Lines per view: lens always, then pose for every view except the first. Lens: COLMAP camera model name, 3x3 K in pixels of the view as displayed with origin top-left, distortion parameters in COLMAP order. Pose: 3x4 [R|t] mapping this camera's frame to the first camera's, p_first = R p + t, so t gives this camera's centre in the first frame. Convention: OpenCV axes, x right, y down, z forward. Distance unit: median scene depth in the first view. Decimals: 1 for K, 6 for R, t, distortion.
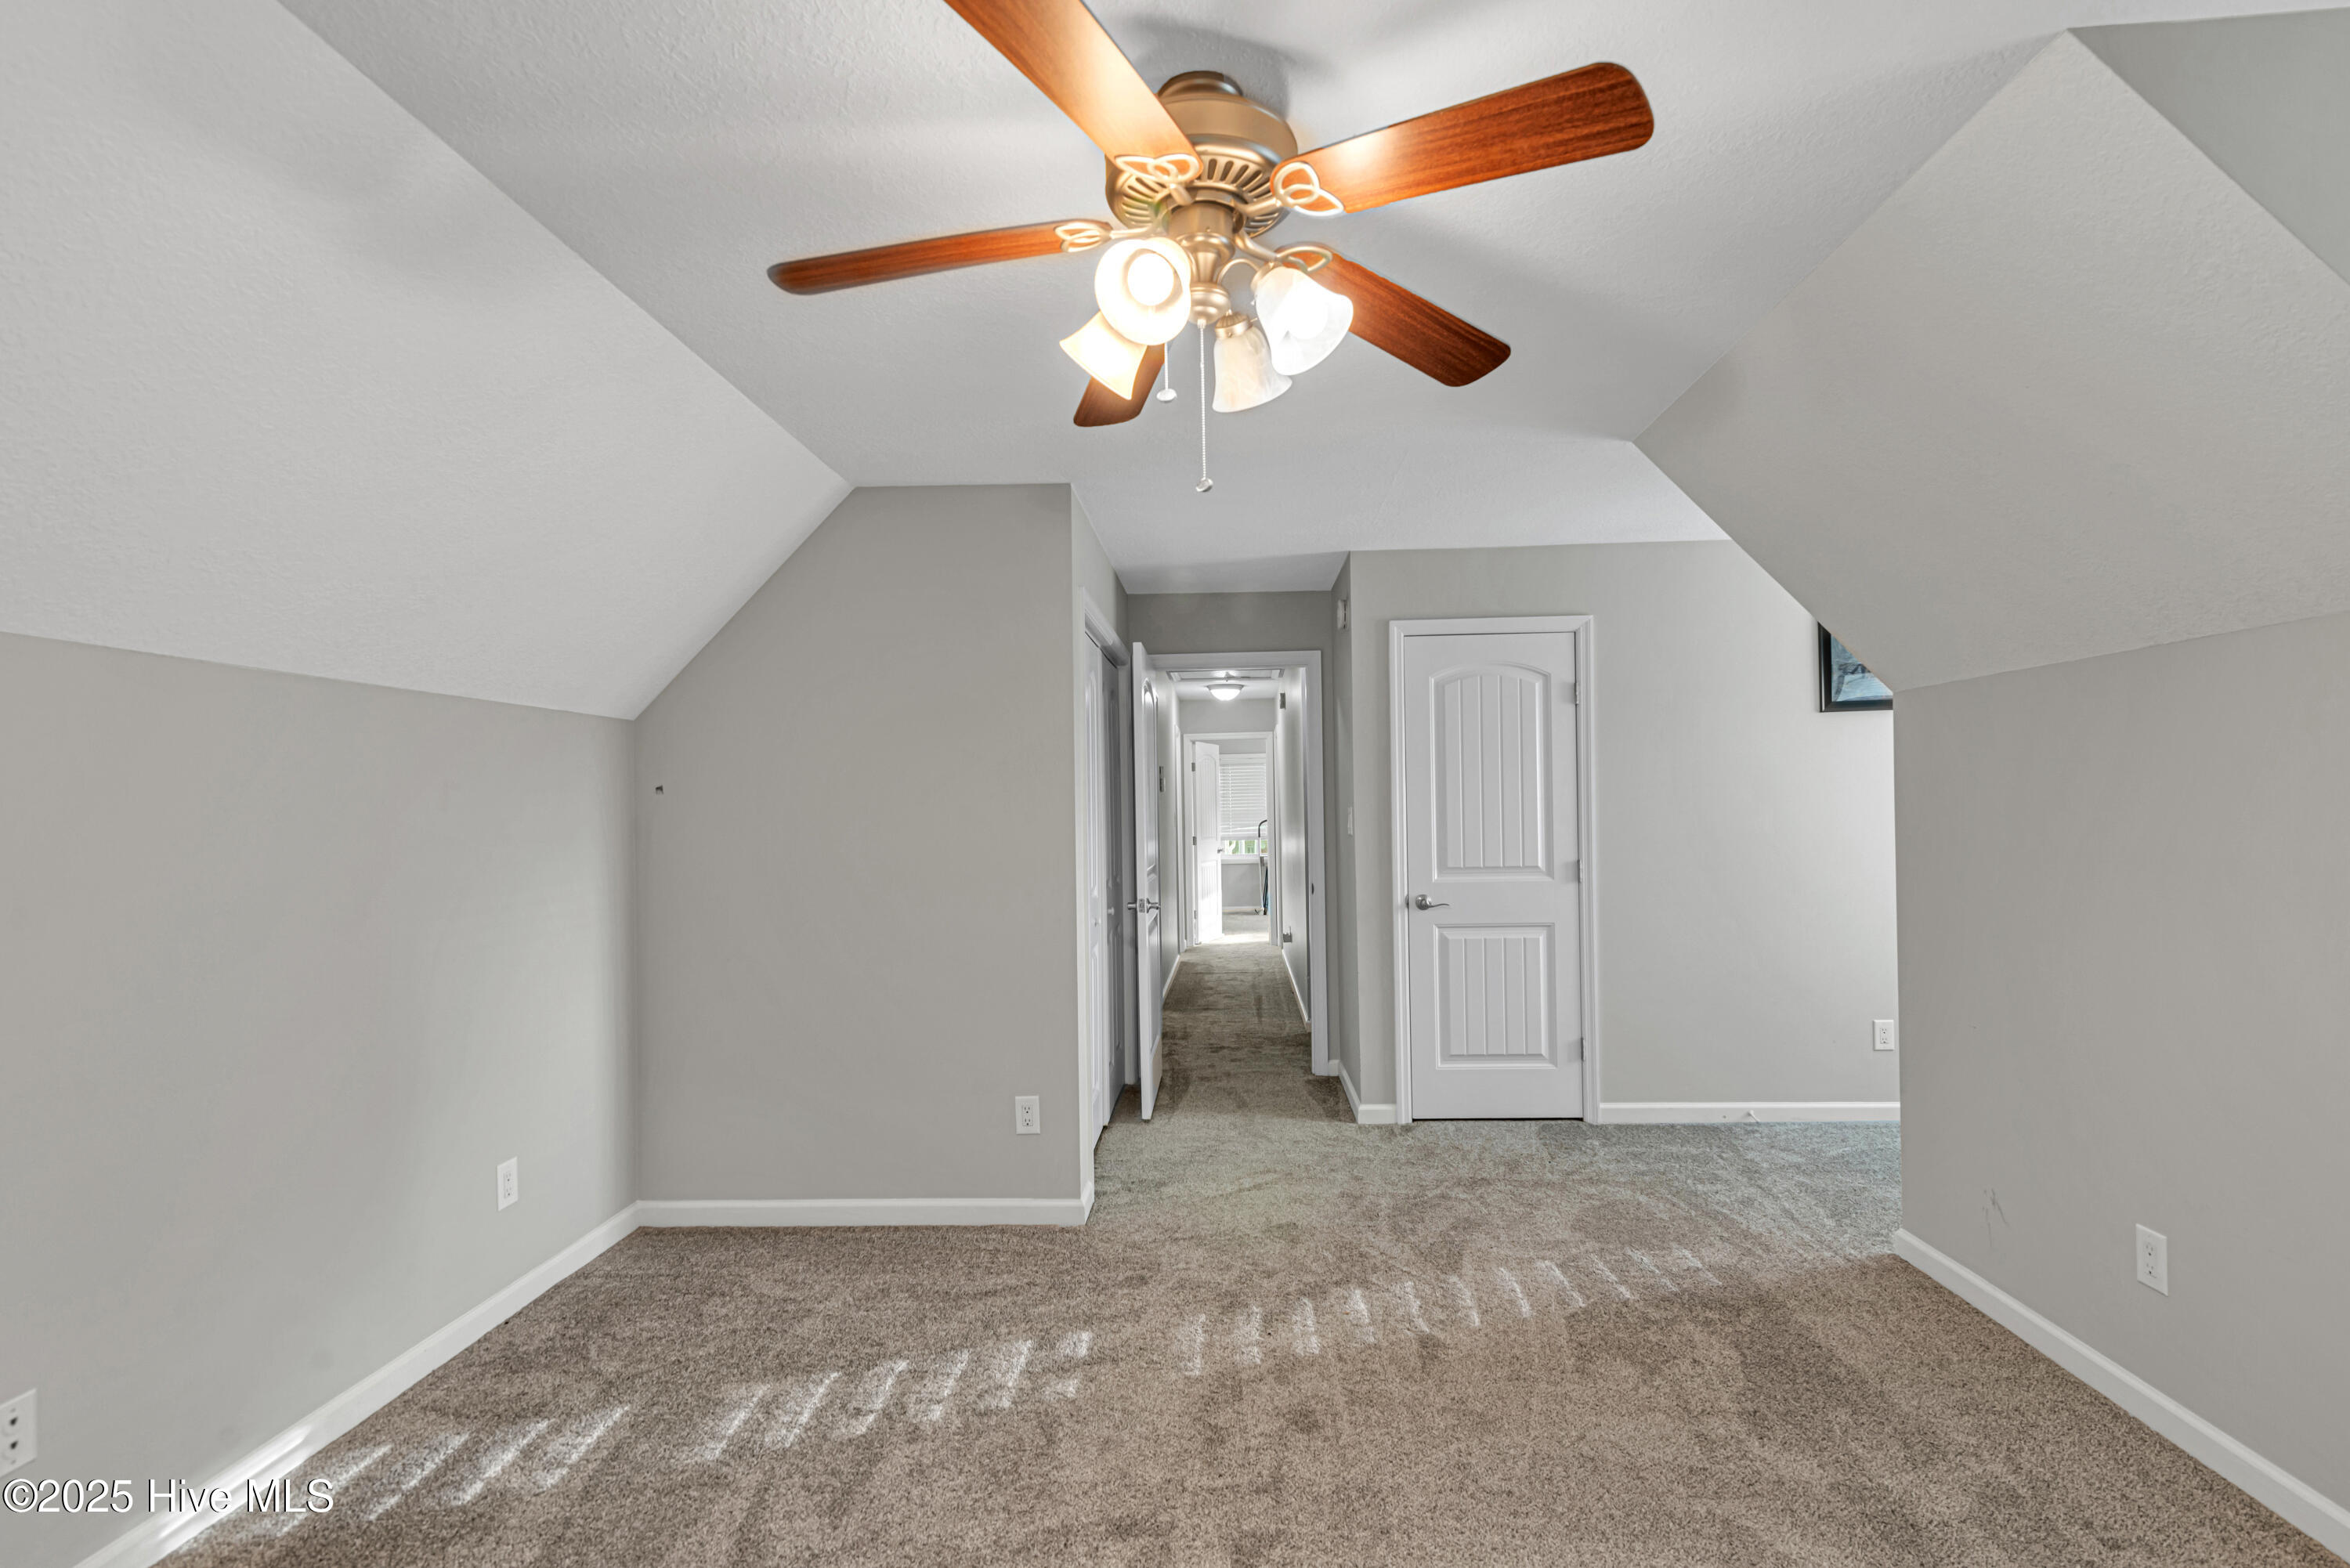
lens RADIAL K [[1096.6, 0, 1207.9], [0, 1096.6, 814.4], [0, 0, 1]] dist [0.001917, -0.000423]
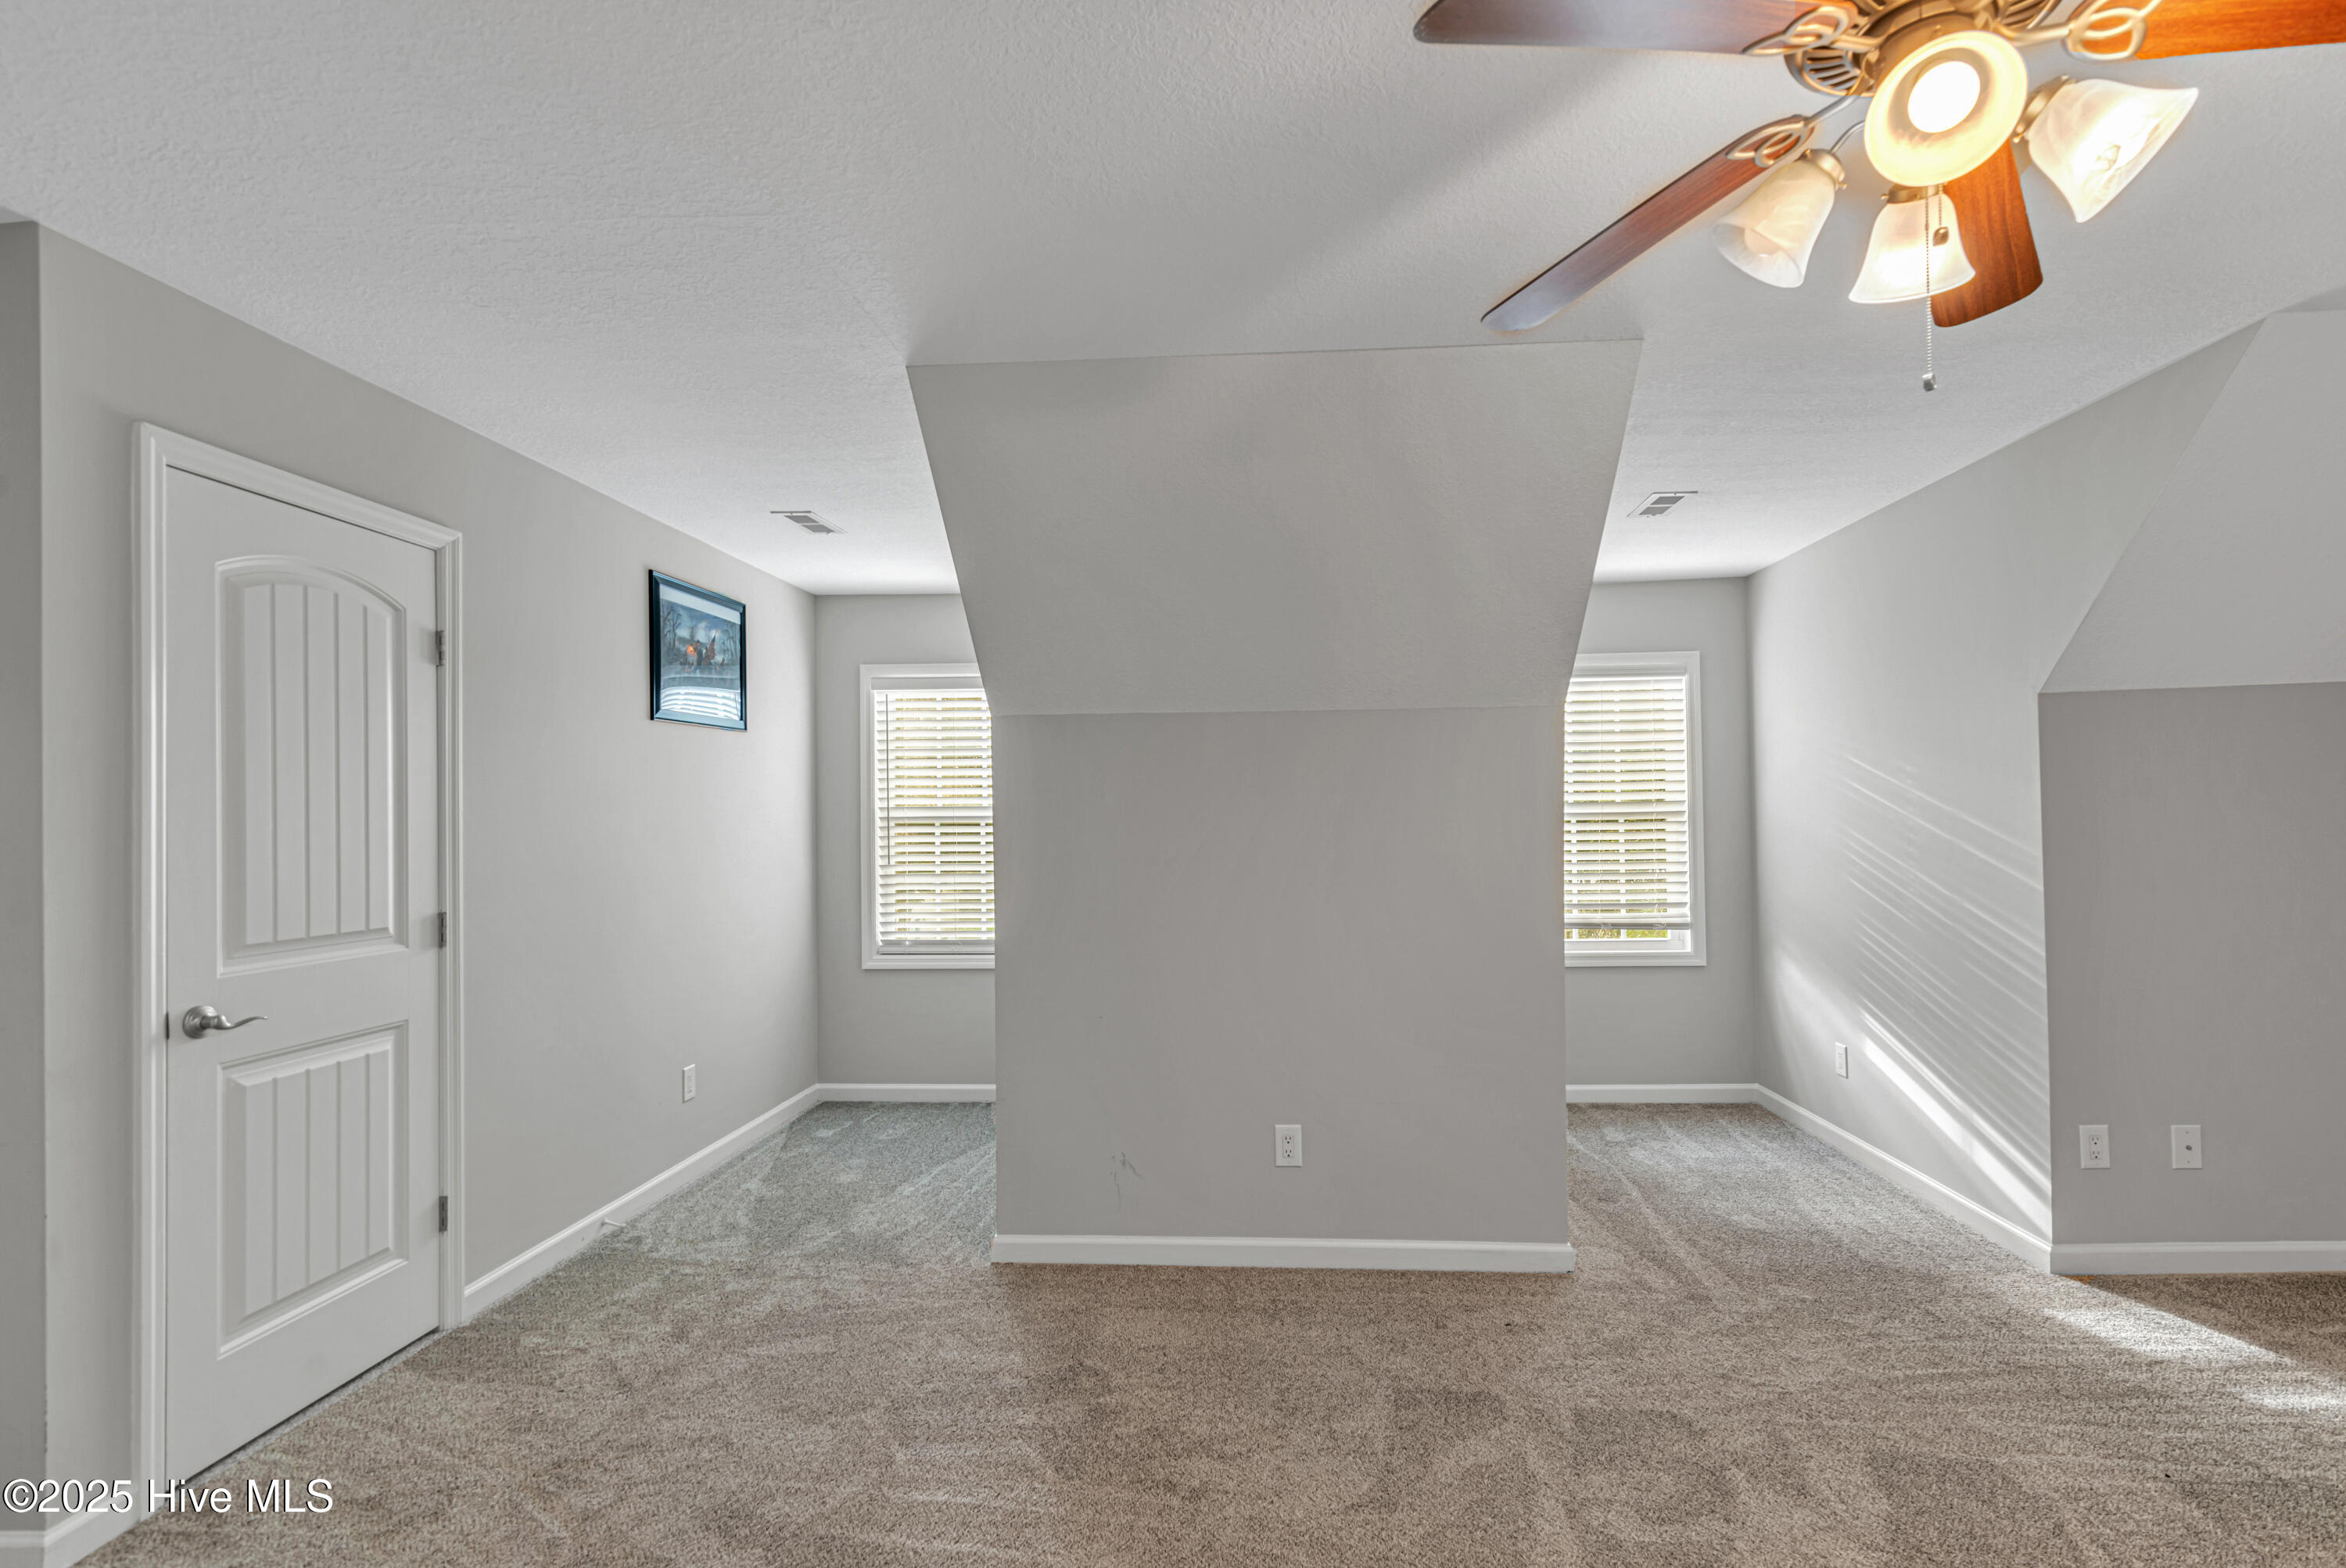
lens RADIAL K [[1094.8, 0, 1205.9], [0, 1094.8, 814.3], [0, 0, 1]] dist [0.001917, -0.000423]
pose [[0.039431, 0.020416, 0.999014, -0.274476], [0.019292, 0.999589, -0.021189, 0.007220], [-0.999036, 0.020109, 0.039021, 0.535658]]
